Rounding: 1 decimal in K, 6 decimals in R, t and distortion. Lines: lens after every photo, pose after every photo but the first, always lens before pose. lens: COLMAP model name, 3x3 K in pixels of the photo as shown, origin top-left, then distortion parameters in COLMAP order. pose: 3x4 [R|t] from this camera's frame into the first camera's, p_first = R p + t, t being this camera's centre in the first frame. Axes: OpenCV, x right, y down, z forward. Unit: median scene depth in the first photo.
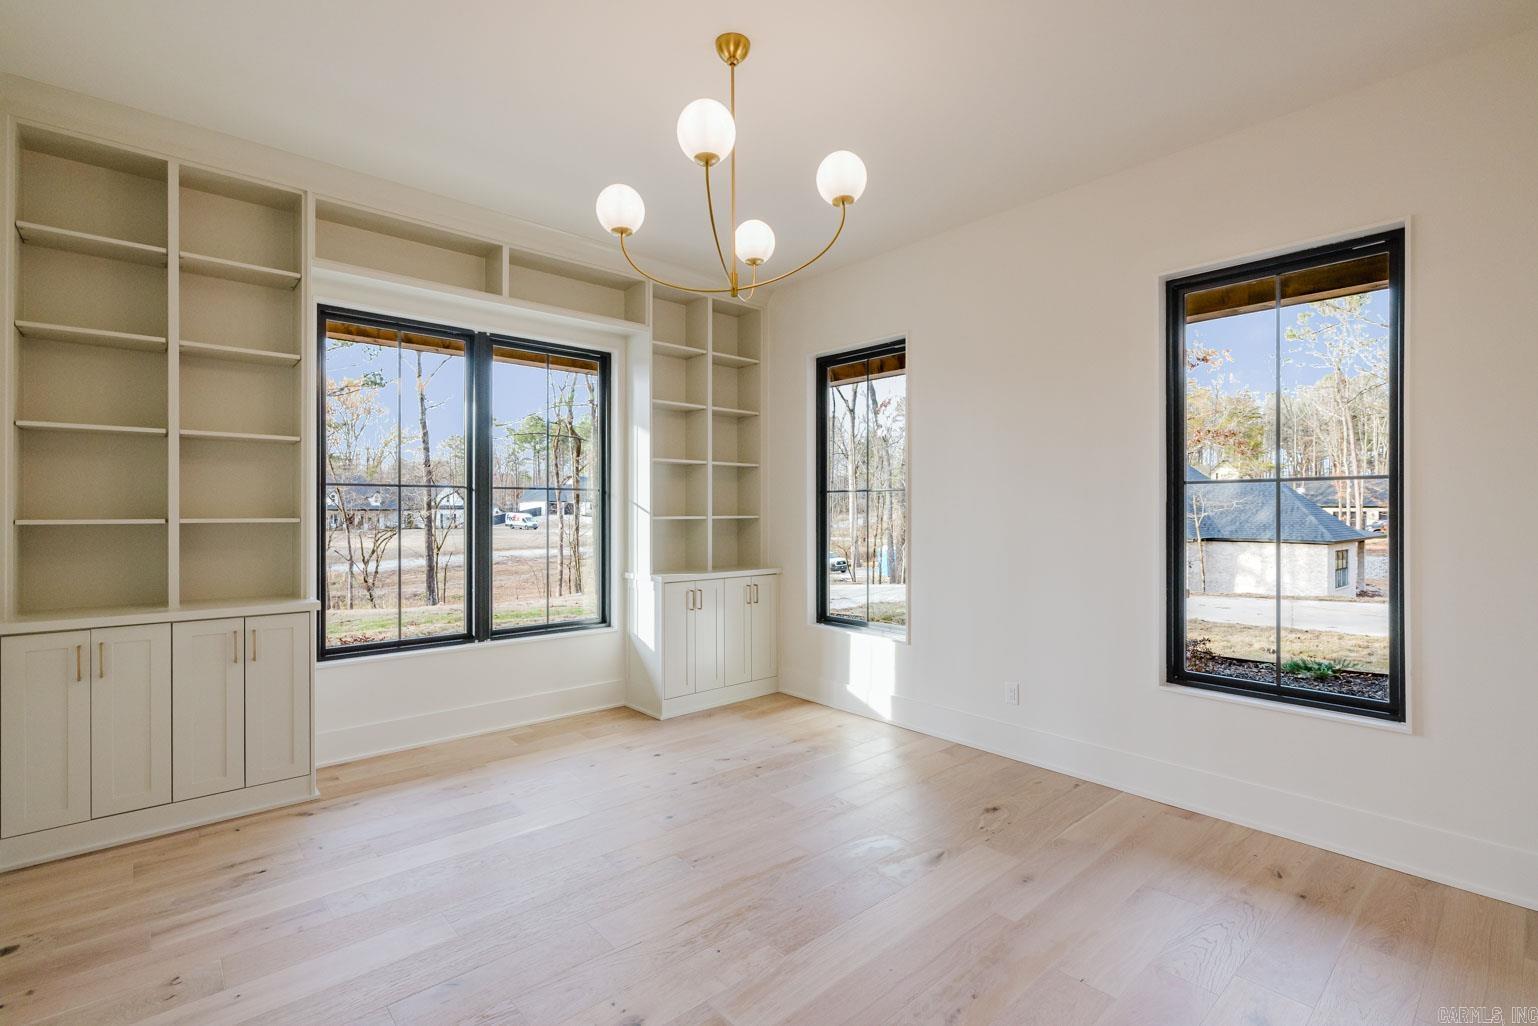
lens RADIAL K [[699.4, 0, 763.5], [0, 699.4, 505.8], [0, 0, 1]] dist [-0.000471, 0.000067]
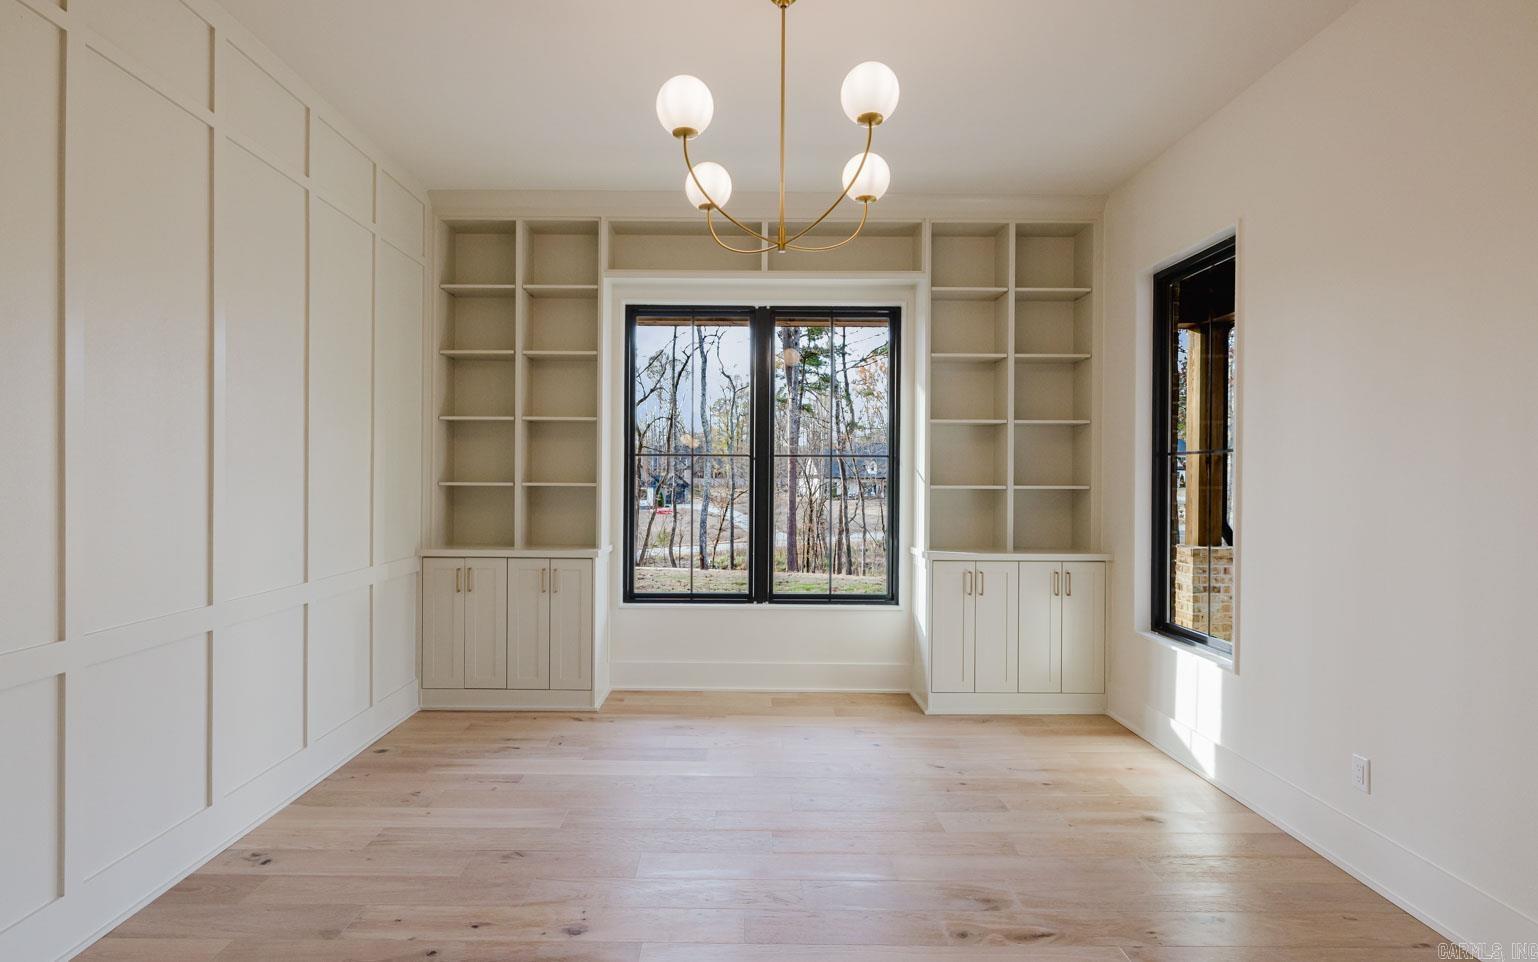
lens RADIAL K [[801.3, 0, 745.4], [0, 801.3, 474.3], [0, 0, 1]] dist [-0.006748, 0.000484]
pose [[0.748381, 0.000556, -0.663268, 0.371982], [-0.000655, 1.000000, 0.000100, 0.001561], [0.663268, 0.000360, 0.748382, 0.090542]]
